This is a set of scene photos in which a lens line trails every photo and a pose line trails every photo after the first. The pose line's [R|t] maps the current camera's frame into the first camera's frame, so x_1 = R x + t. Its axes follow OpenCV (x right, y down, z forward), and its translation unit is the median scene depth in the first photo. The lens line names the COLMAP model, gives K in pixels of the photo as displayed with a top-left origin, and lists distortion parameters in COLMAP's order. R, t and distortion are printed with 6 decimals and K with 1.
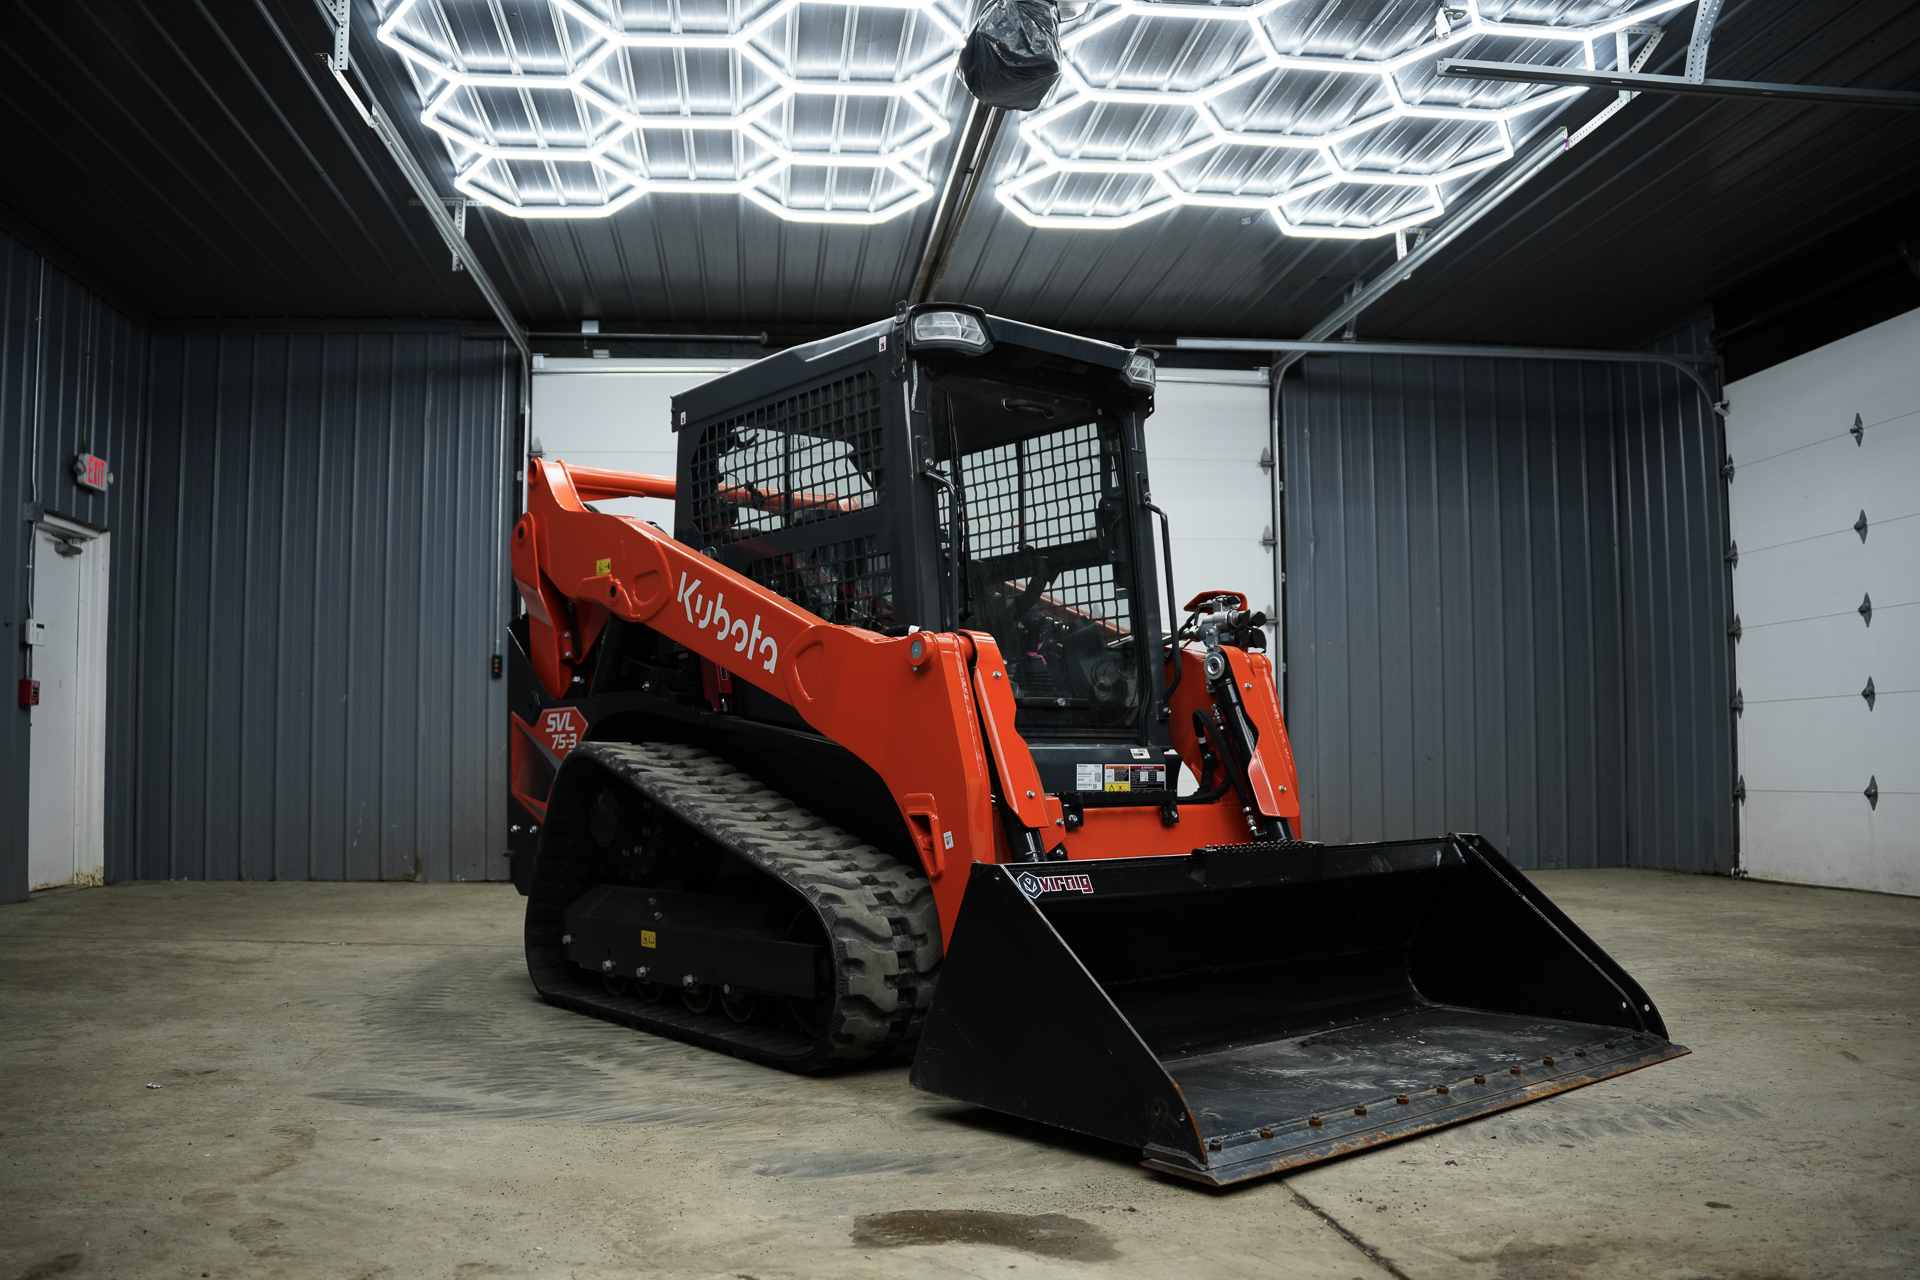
lens RADIAL K [[1596.5, 0, 916.4], [0, 1596.5, 680.7], [0, 0, 1]] dist [-0.174717, 0.097452]
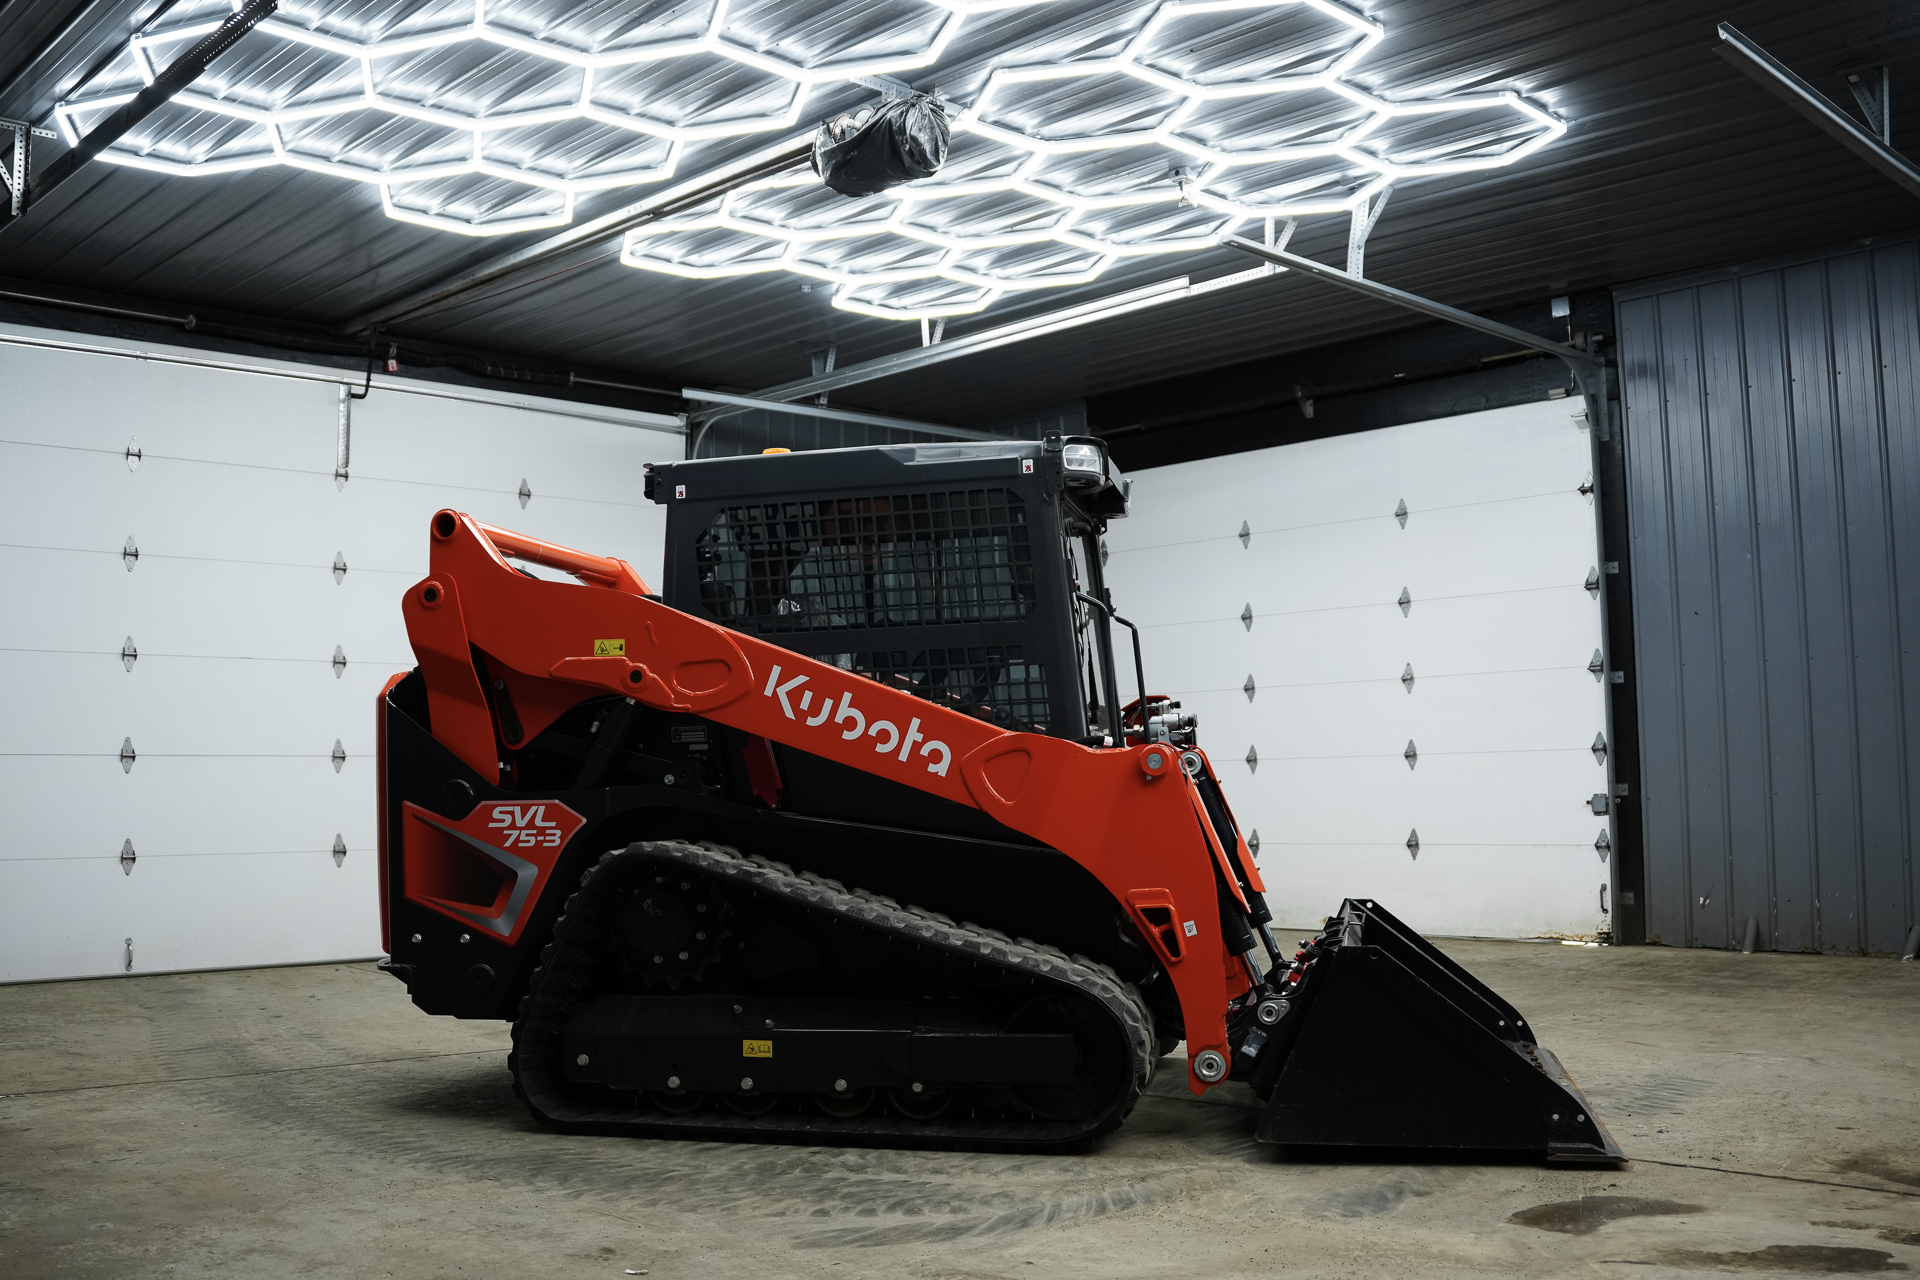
lens RADIAL K [[1816.3, 0, 873.9], [0, 1816.3, 645.2], [0, 0, 1]] dist [-0.140410, 0.000000]
pose [[0.800339, 0.036127, 0.598458, -0.600632], [-0.019318, 0.999218, -0.034485, -0.034537], [-0.599236, 0.016039, 0.800411, 0.062204]]
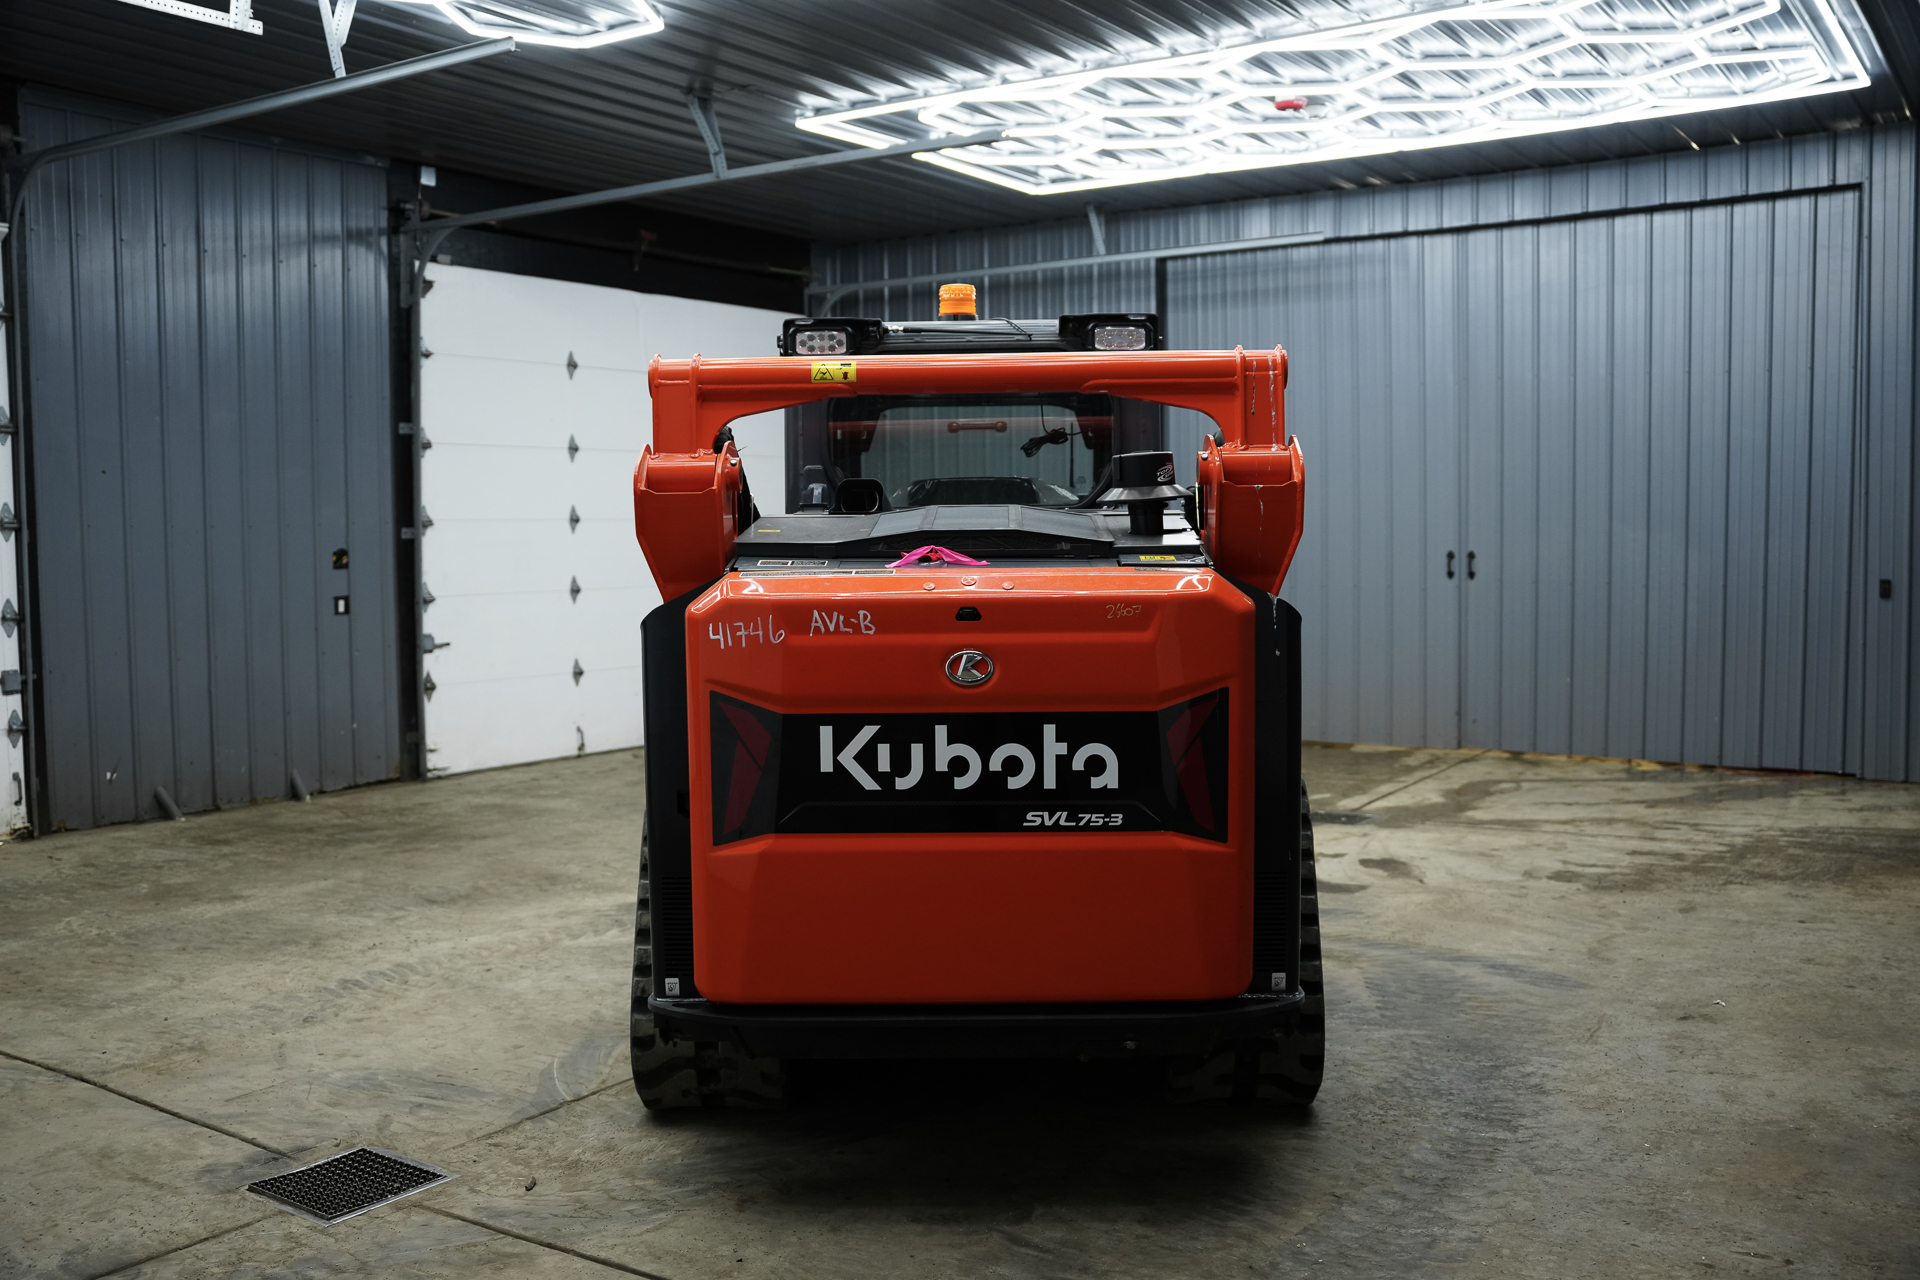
lens RADIAL K [[1756.8, 0, 957.1], [0, 1756.8, 646.9], [0, 0, 1]] dist [-0.078831, 0.000000]
pose [[-0.773596, -0.031632, 0.632889, -0.543736], [-0.020033, 0.999475, 0.025468, -0.036177], [-0.633363, 0.007023, -0.773823, 1.506243]]
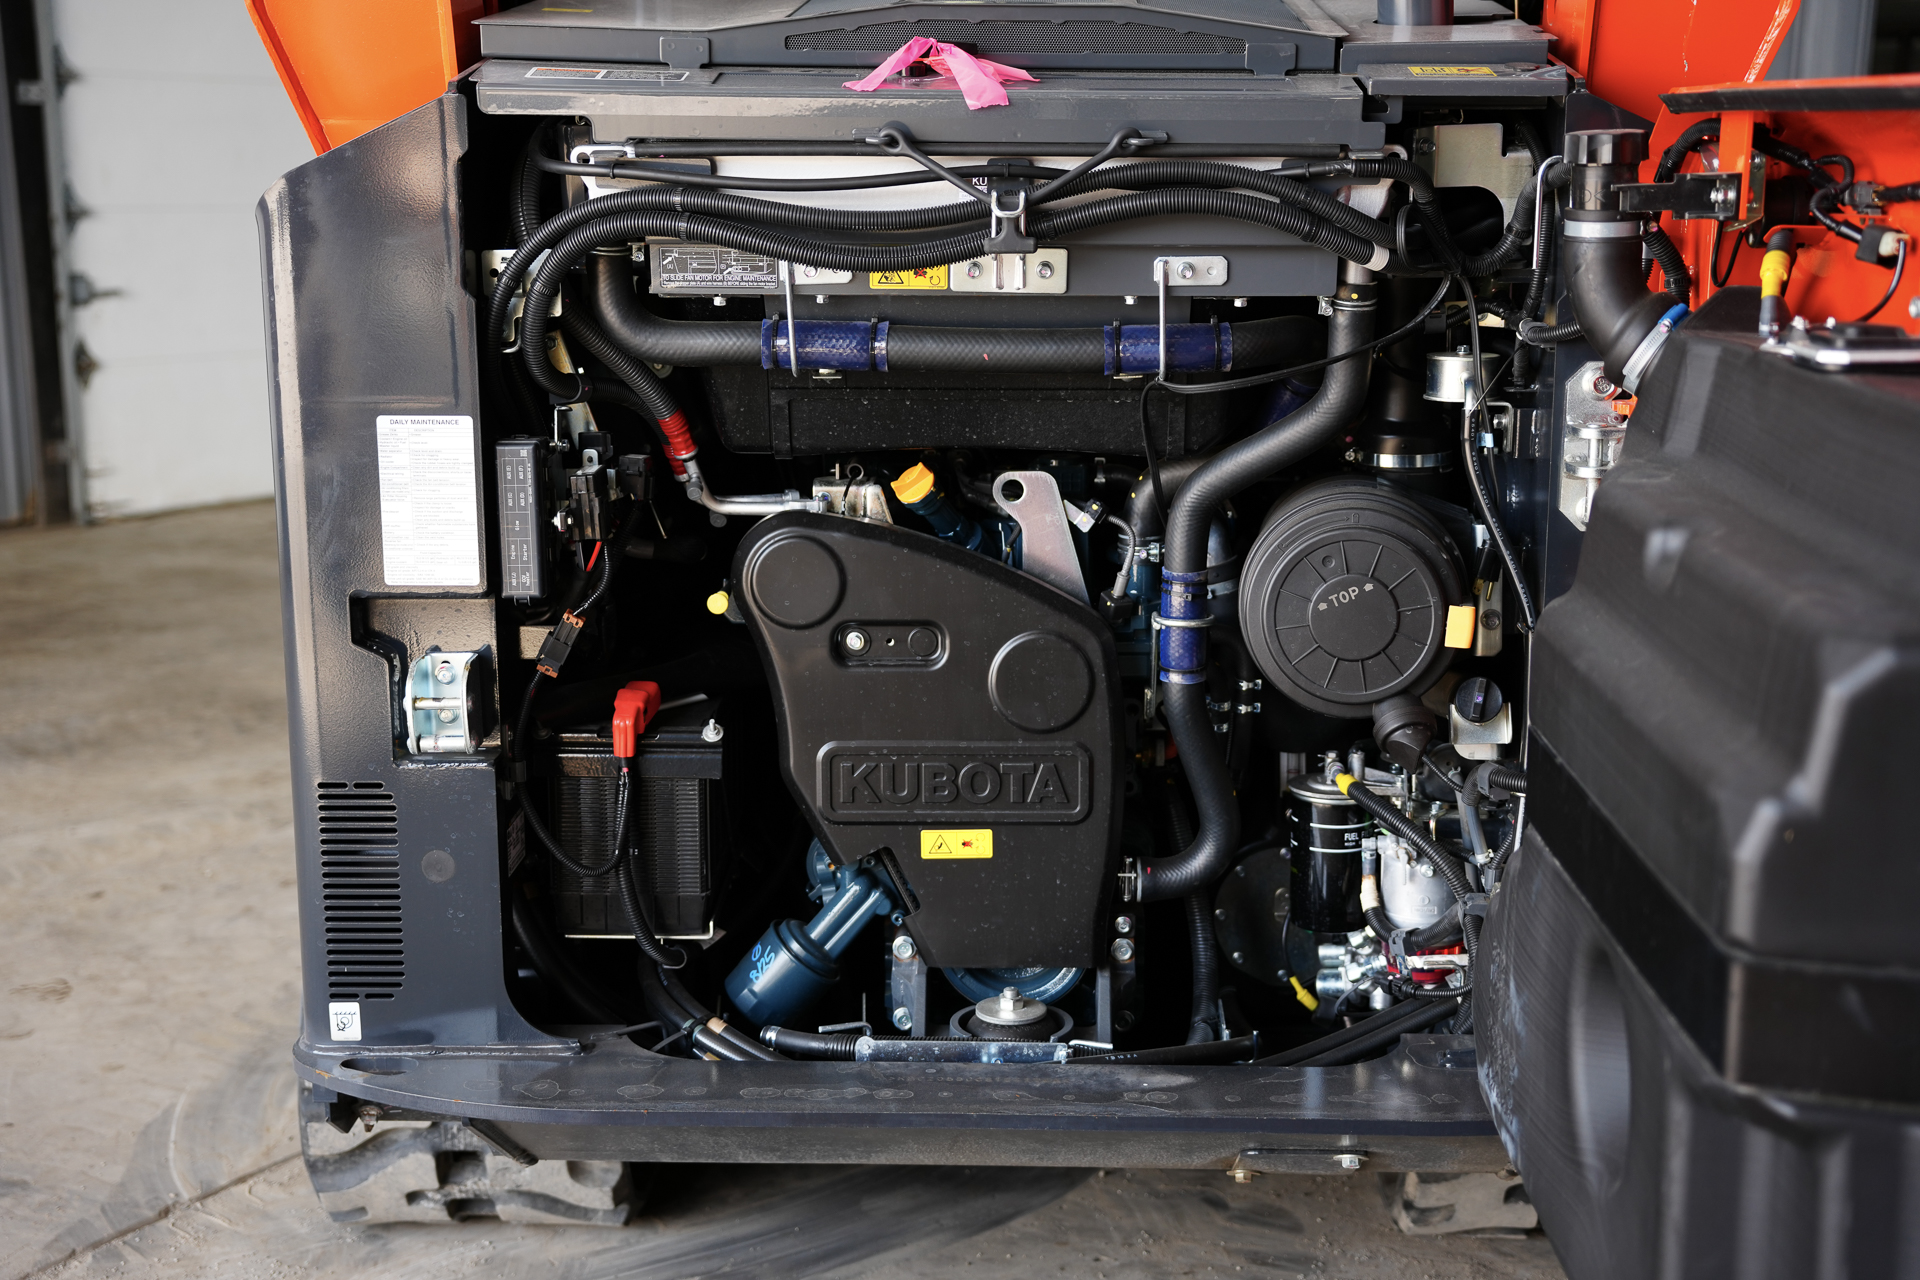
lens RADIAL K [[2541.2, 0, 965.6], [0, 2541.2, 654.2], [0, 0, 1]] dist [0.106971, 0.000000]
pose [[-0.767405, -0.124360, 0.628987, -0.404636], [-0.034984, 0.987670, 0.152594, -0.022794], [-0.640208, 0.095097, -0.762293, 1.334441]]
